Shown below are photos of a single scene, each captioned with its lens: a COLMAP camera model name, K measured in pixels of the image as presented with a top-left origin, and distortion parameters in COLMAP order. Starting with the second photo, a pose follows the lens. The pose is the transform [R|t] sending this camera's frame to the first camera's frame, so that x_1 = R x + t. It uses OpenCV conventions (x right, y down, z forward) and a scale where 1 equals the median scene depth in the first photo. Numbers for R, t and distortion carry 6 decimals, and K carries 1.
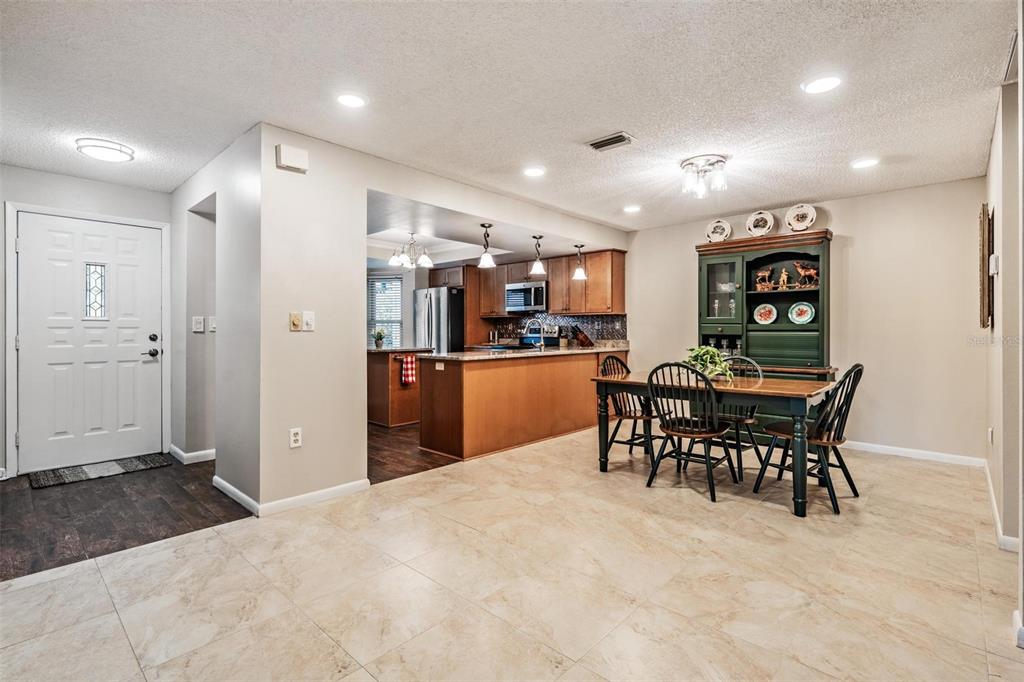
lens RADIAL K [[481.1, 0, 504.5], [0, 481.1, 332.5], [0, 0, 1]] dist [-0.002062, 0.001139]
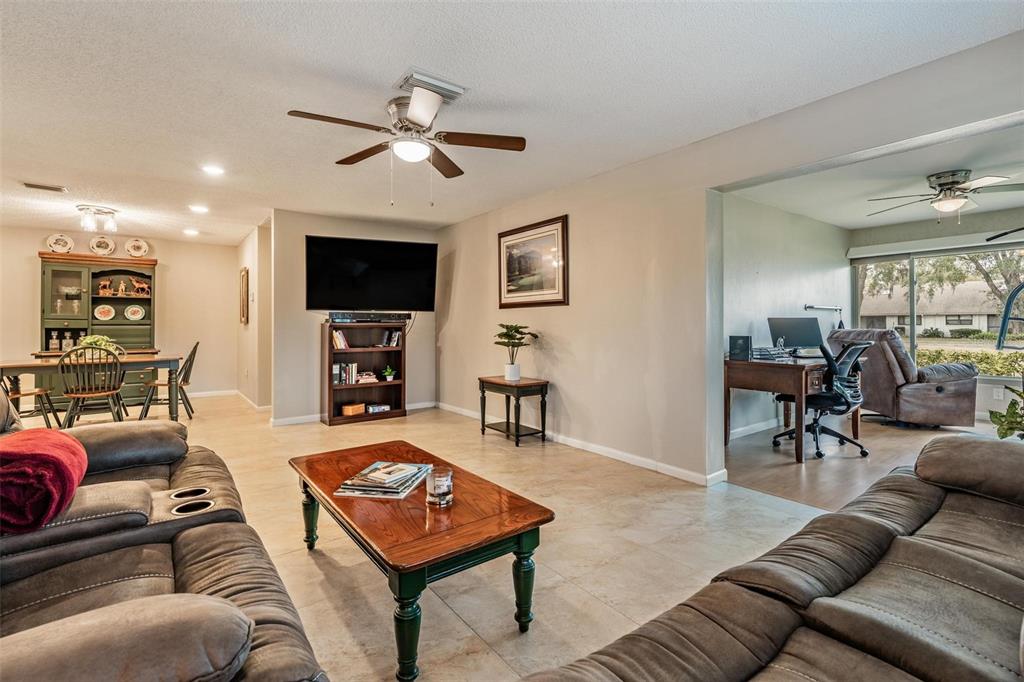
lens RADIAL K [[467.3, 0, 510.2], [0, 467.3, 321.3], [0, 0, 1]] dist [-0.001169, 0.000897]
pose [[0.170999, 0.006307, 0.985251, -0.588055], [0.003032, 0.999971, -0.006927, -0.001203], [-0.985267, 0.004171, 0.170975, -0.364678]]
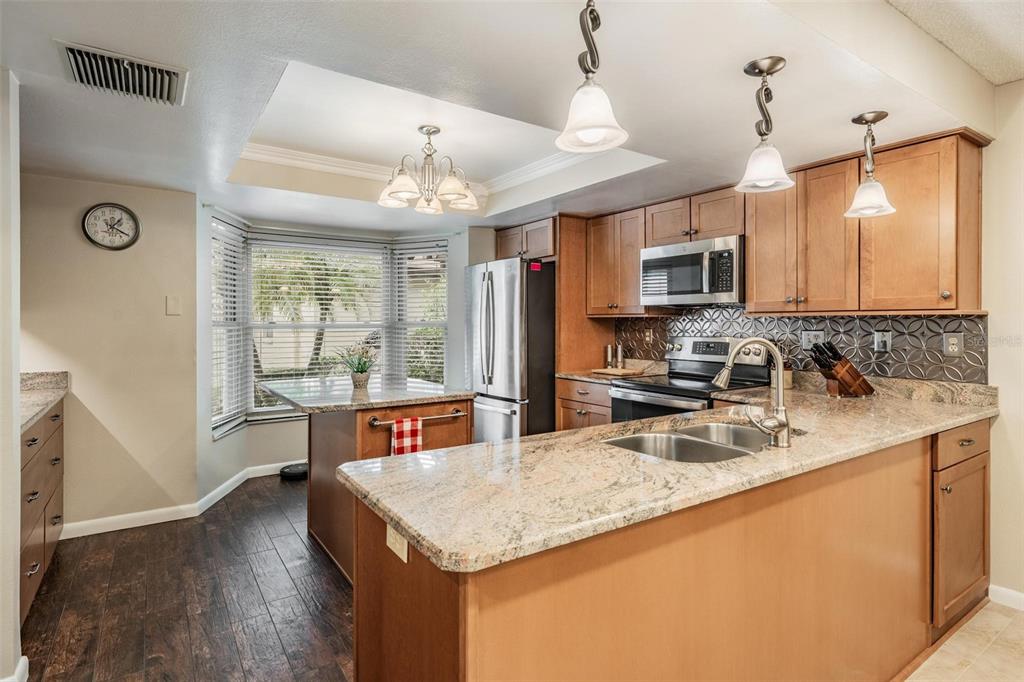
lens RADIAL K [[528.7, 0, 511.7], [0, 528.7, 325.6], [0, 0, 1]] dist [0.001815, 0.001092]
pose [[0.977465, 0.003049, -0.211076, -0.017732], [-0.002681, 0.999994, 0.002031, -0.038257], [0.211081, -0.001420, 0.977467, 0.700123]]
